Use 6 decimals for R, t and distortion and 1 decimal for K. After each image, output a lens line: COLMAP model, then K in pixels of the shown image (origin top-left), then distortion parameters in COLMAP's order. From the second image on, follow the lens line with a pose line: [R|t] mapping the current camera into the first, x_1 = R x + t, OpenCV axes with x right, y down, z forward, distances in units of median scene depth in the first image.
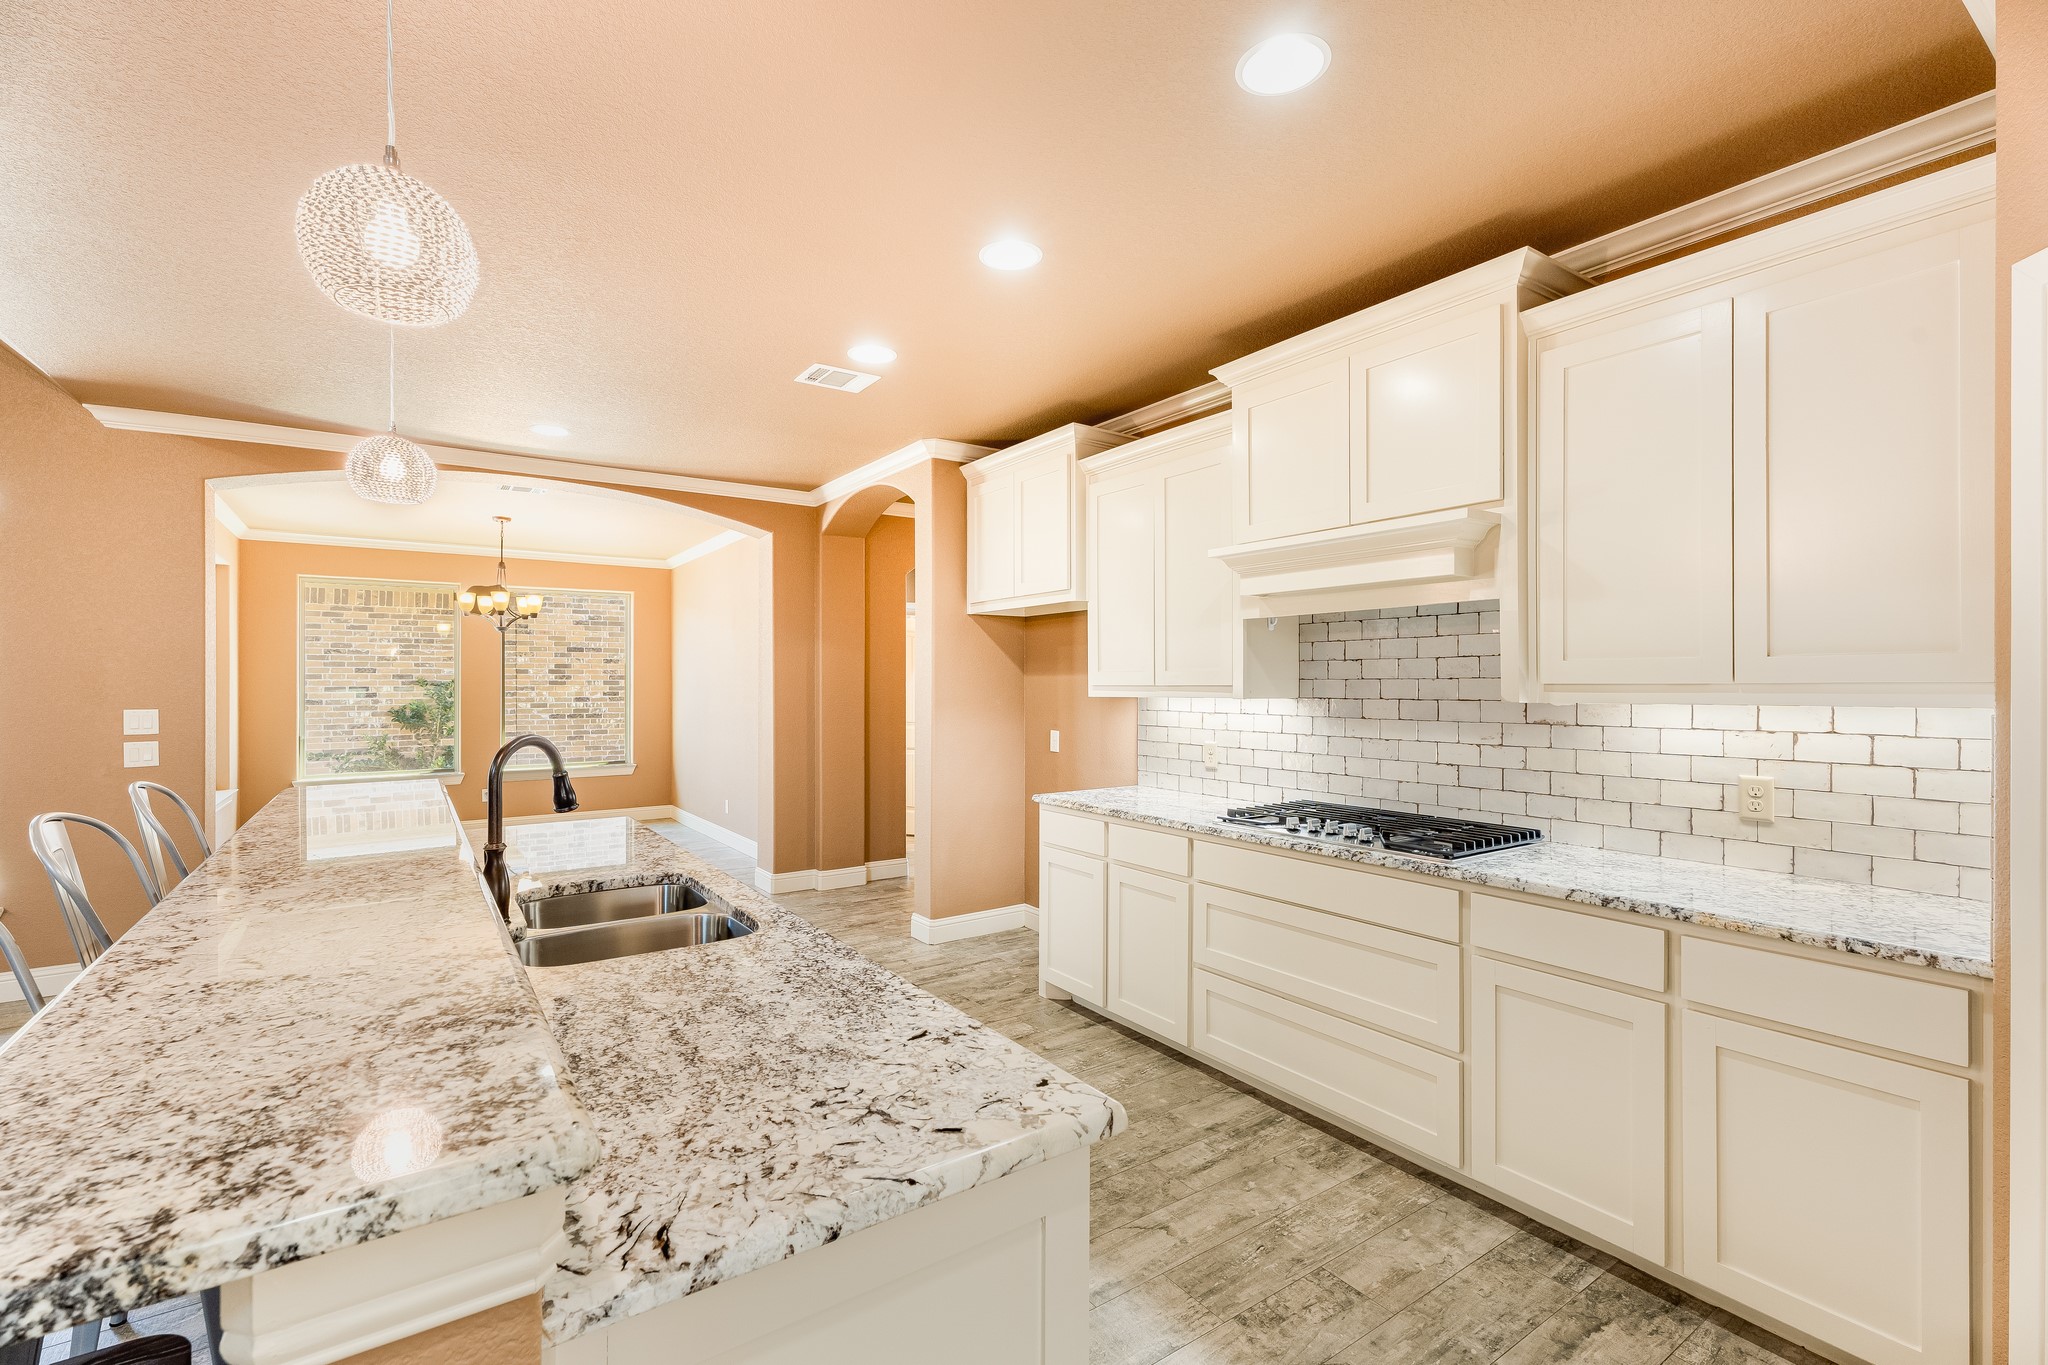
lens RADIAL K [[918.5, 0, 1031.8], [0, 918.5, 680.8], [0, 0, 1]] dist [0.015392, -0.002455]
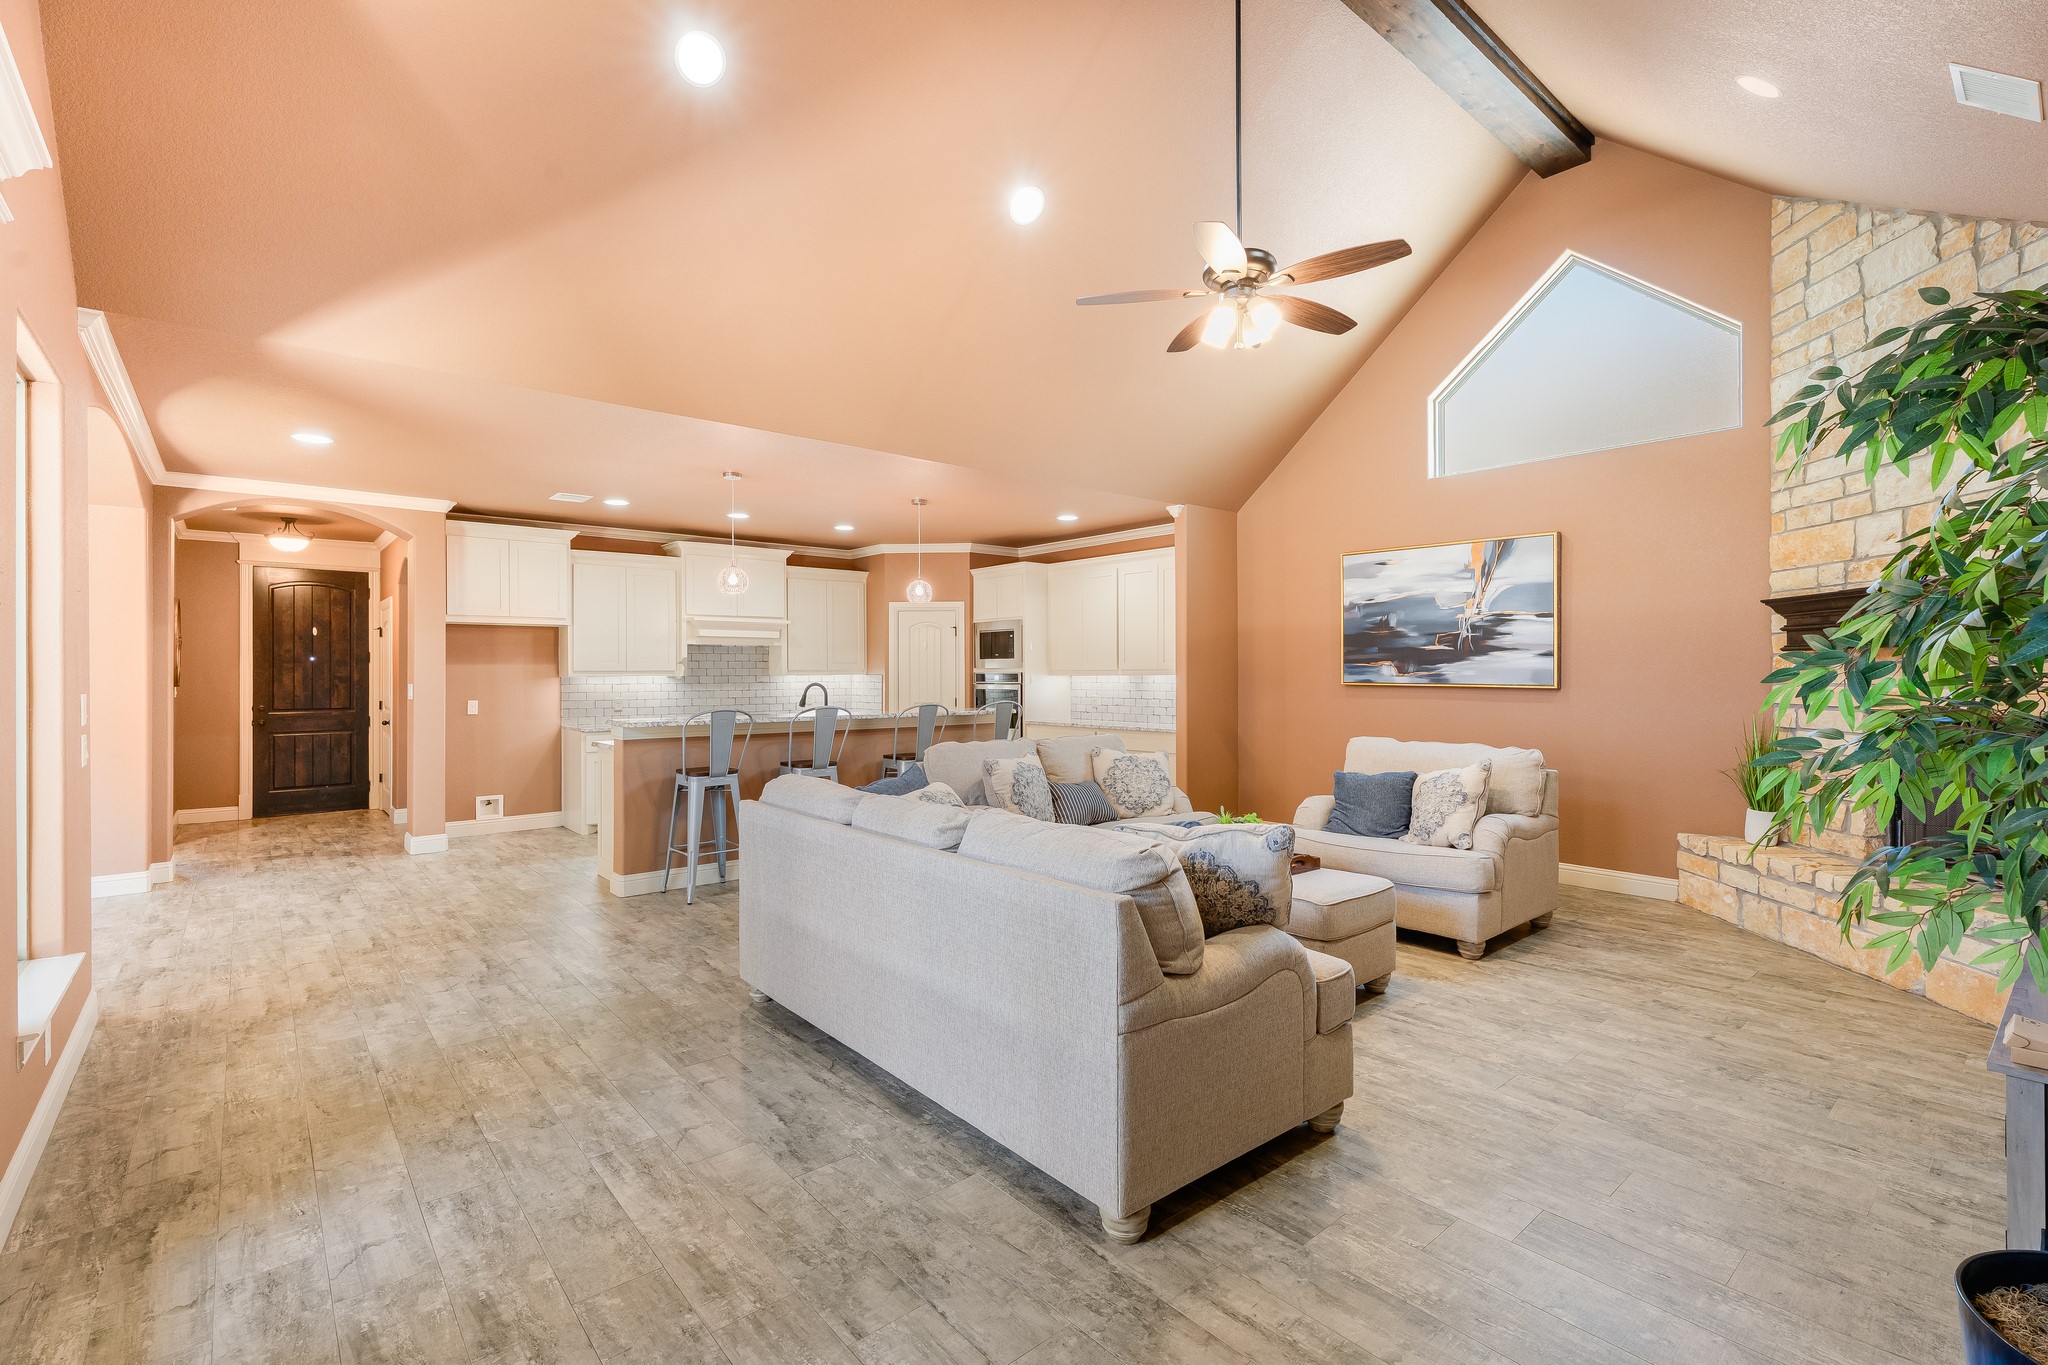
lens RADIAL K [[918.5, 0, 1022.1], [0, 918.5, 672.0], [0, 0, 1]] dist [0.015392, -0.002455]
pose [[-0.122093, -0.013784, 0.992423, -2.161233], [-0.014278, 0.999824, 0.012131, -0.034025], [-0.992416, -0.012689, -0.122269, 0.366897]]
